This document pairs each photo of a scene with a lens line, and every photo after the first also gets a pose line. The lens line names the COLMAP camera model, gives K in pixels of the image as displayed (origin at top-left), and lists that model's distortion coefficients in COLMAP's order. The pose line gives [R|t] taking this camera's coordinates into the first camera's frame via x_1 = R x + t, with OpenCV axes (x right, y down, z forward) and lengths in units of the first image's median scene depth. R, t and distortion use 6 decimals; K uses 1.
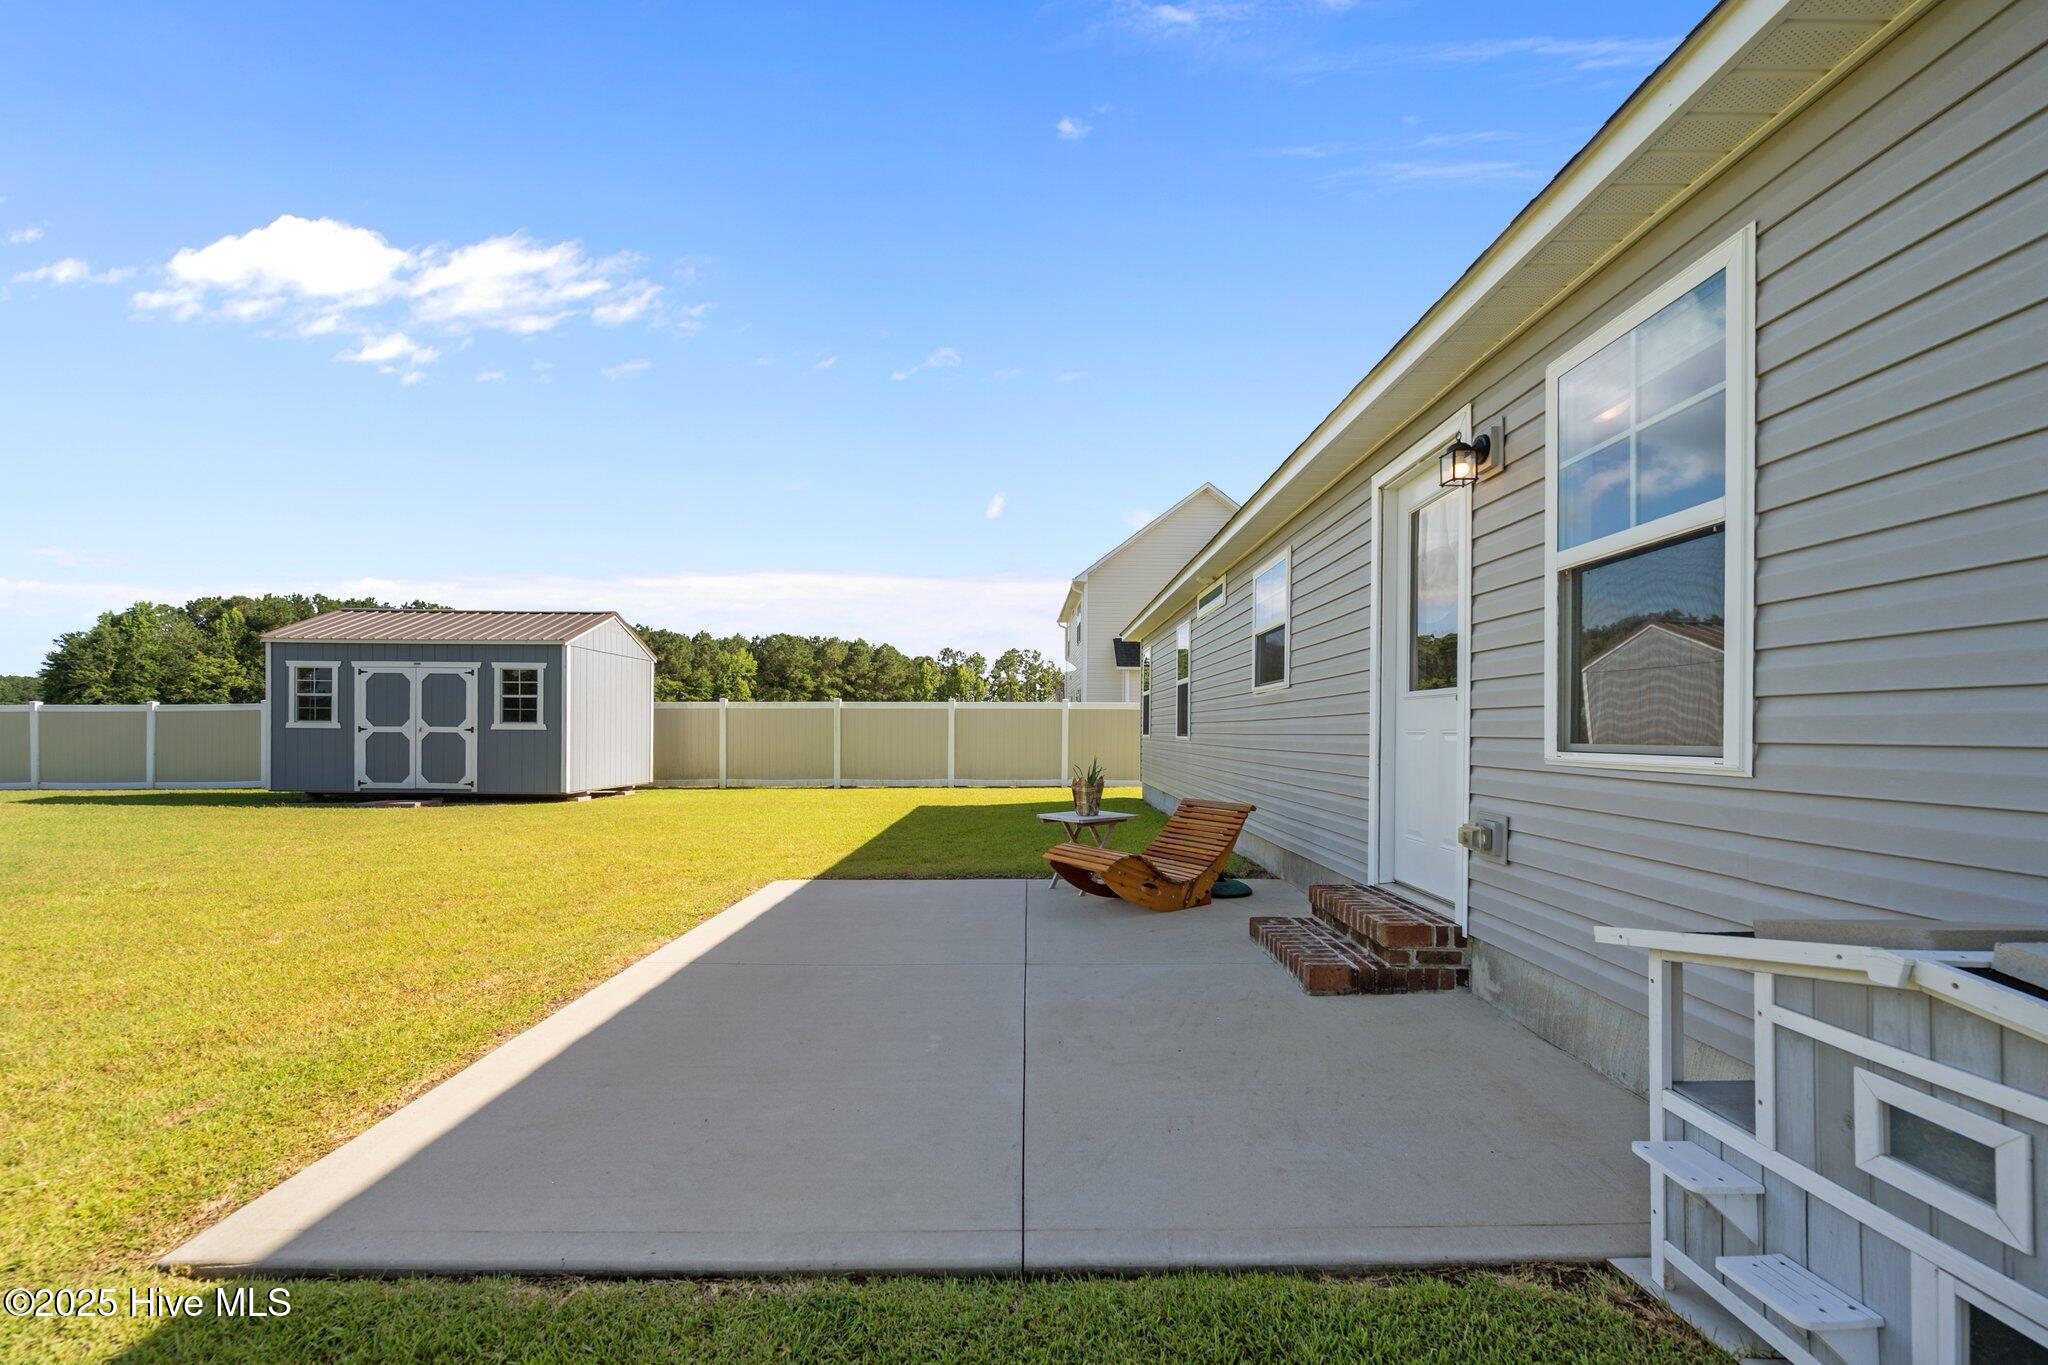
lens RADIAL K [[825.4, 0, 1031.7], [0, 825.4, 729.6], [0, 0, 1]] dist [0.001906, 0.000148]
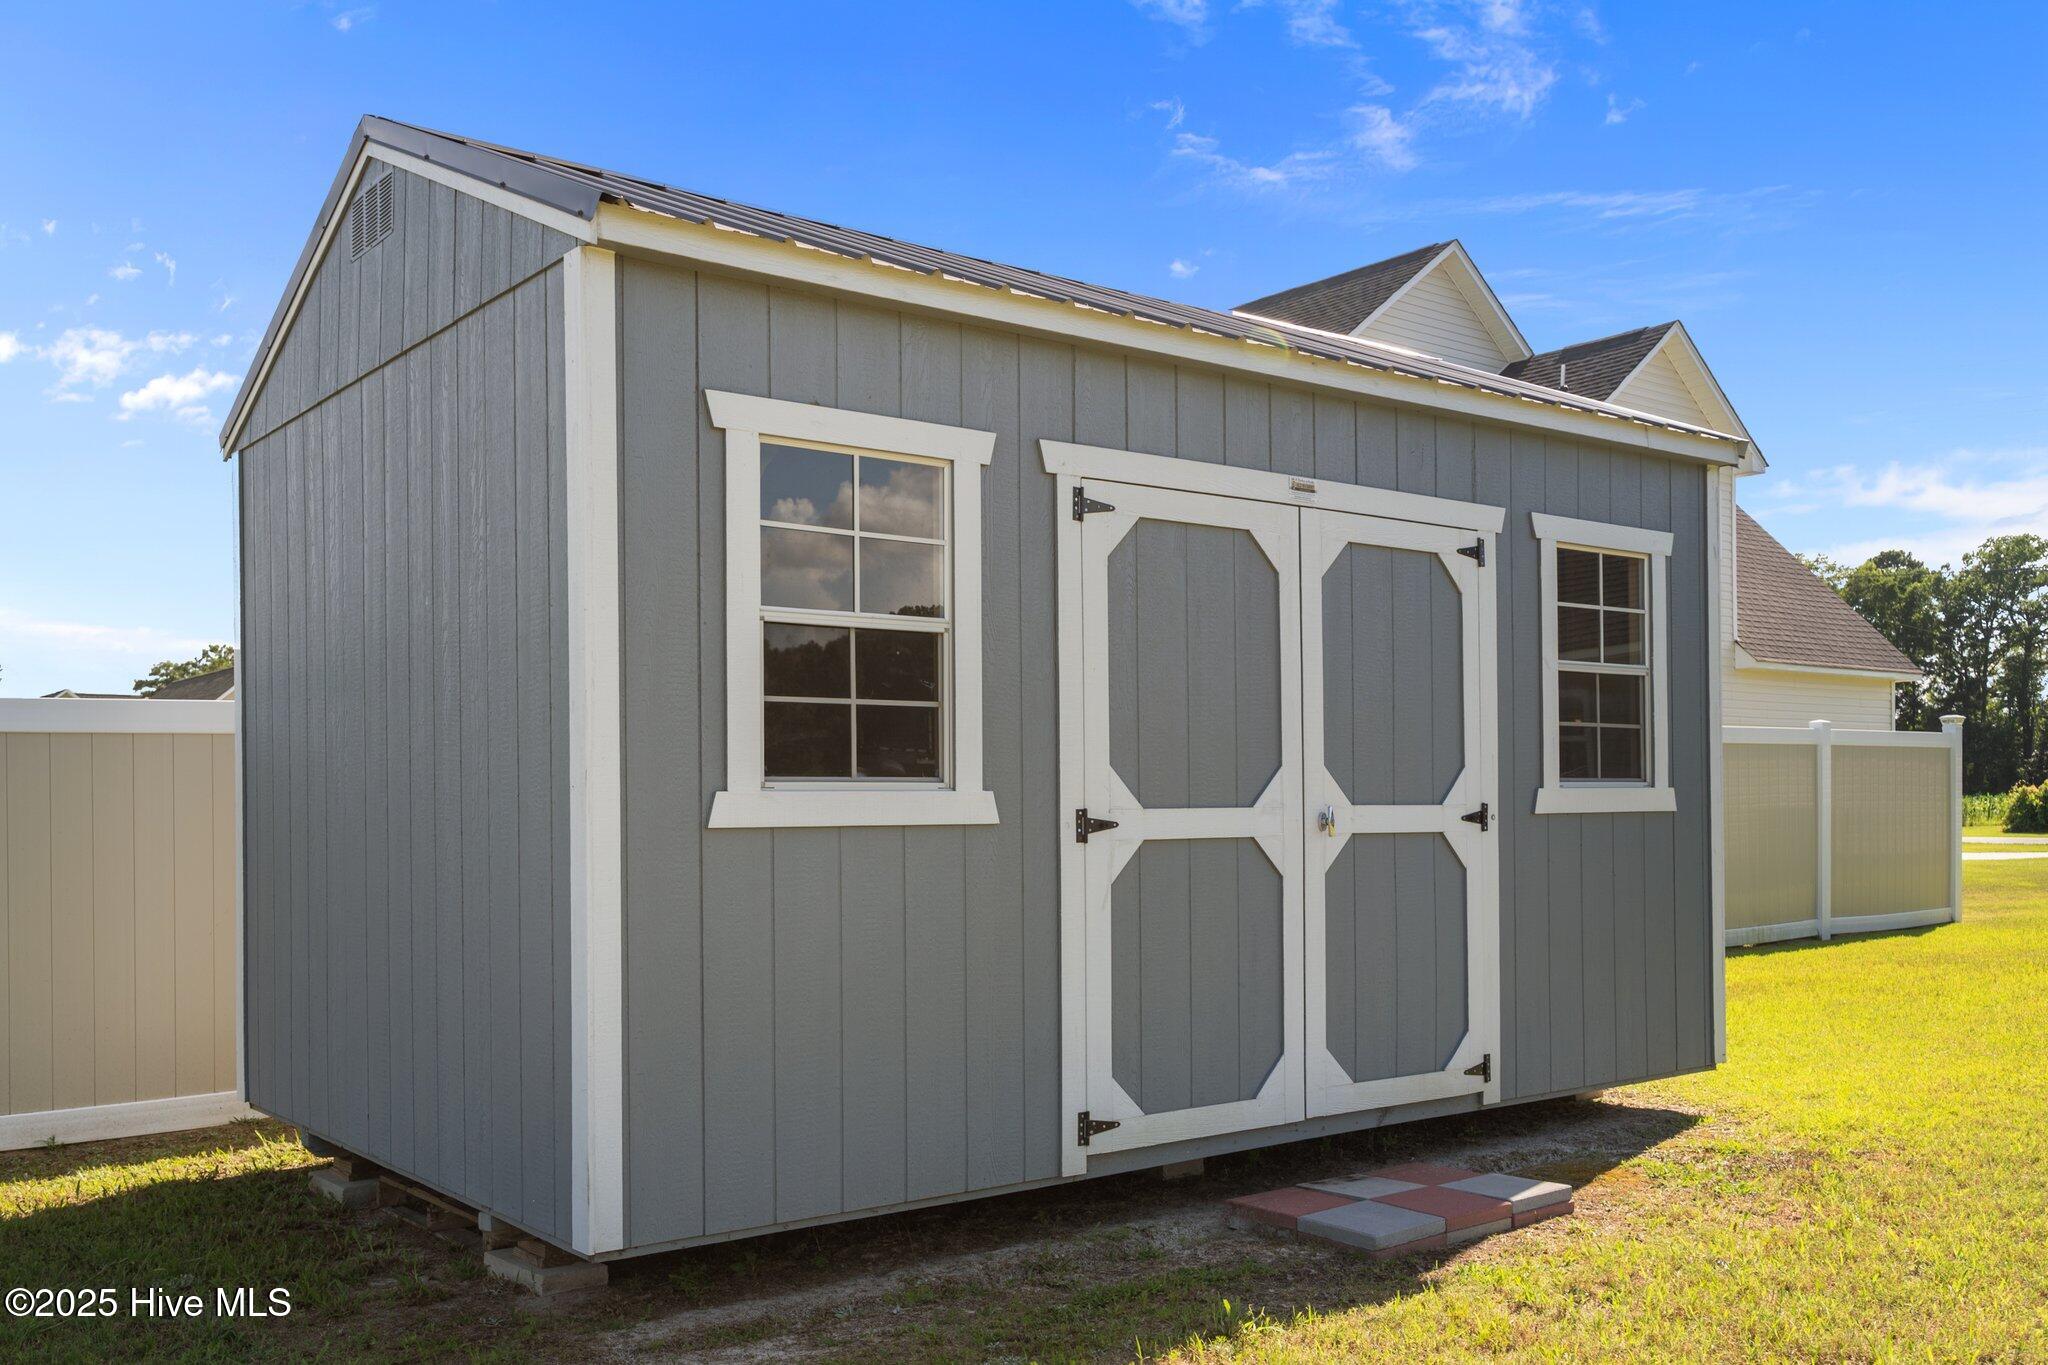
lens RADIAL K [[1802.8, 0, 1031.7], [0, 1802.8, 826.8], [0, 0, 1]] dist [0.008443, 0.004263]
pose [[0.793203, -0.022832, 0.608529, -1.058499], [0.016900, 0.999737, 0.015482, -0.006472], [-0.608722, -0.001996, 0.793381, 0.697749]]
